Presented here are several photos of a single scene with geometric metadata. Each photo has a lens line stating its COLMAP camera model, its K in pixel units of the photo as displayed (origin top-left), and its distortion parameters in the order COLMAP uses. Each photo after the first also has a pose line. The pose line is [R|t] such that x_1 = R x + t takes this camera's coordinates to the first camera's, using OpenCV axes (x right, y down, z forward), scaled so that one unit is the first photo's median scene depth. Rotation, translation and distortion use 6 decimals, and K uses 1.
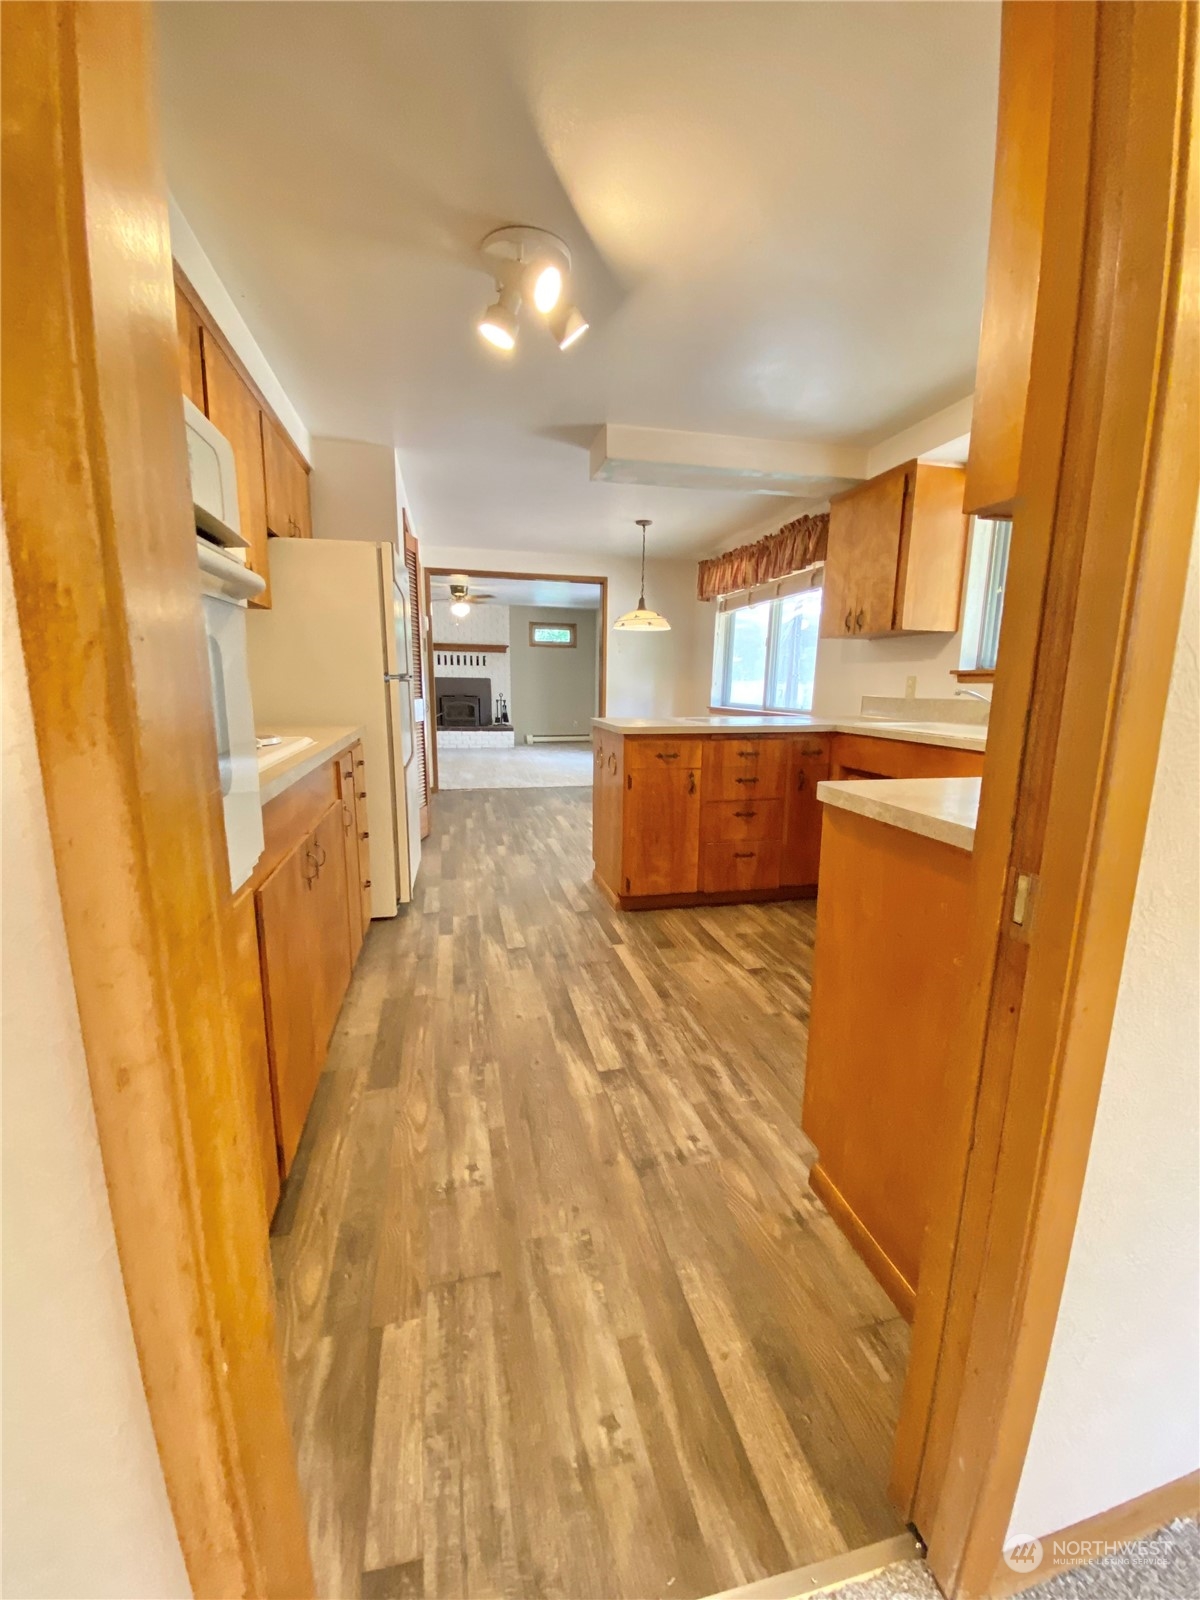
lens RADIAL K [[664.1, 0, 606.2], [0, 664.1, 806.1], [0, 0, 1]] dist [0.003174, -0.000156]
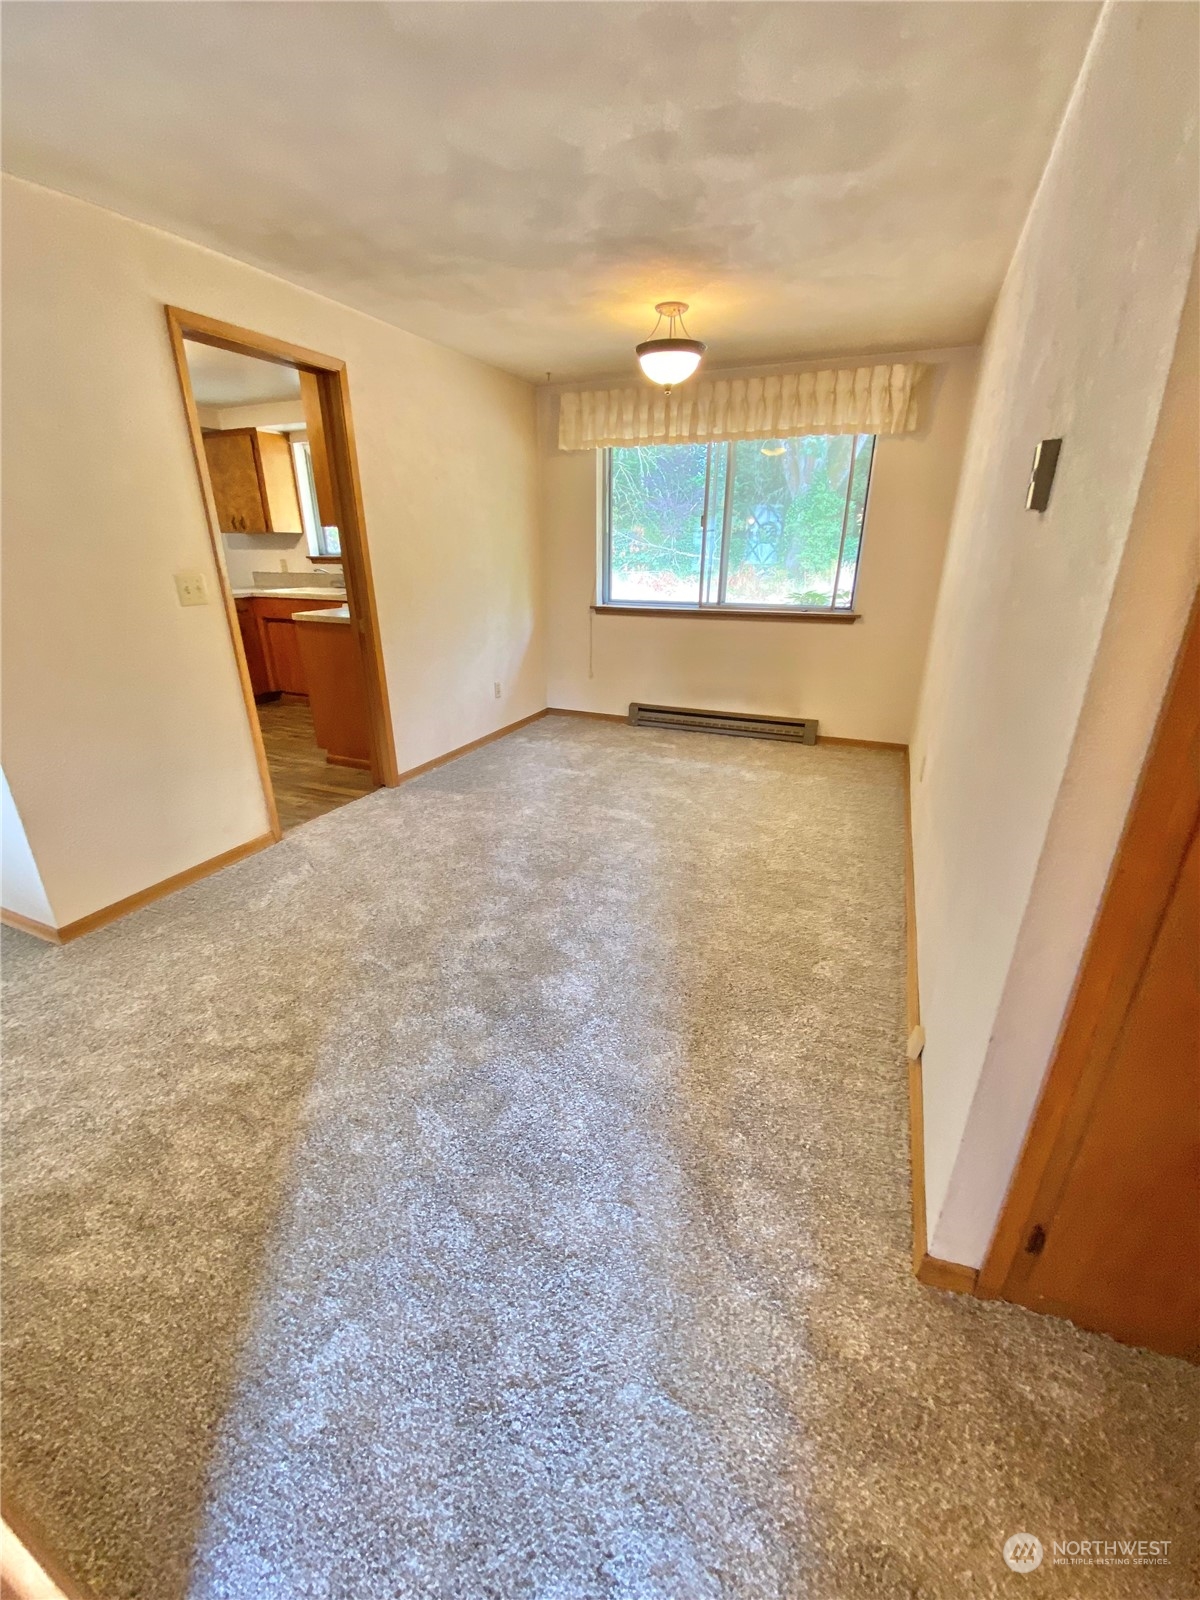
lens RADIAL K [[664.1, 0, 606.2], [0, 664.1, 806.1], [0, 0, 1]] dist [0.003174, -0.000156]
pose [[0.611108, -0.300322, 0.732362, -1.080472], [0.154584, 0.952694, 0.261684, 0.193522], [-0.776306, -0.046706, 0.628624, -1.675327]]
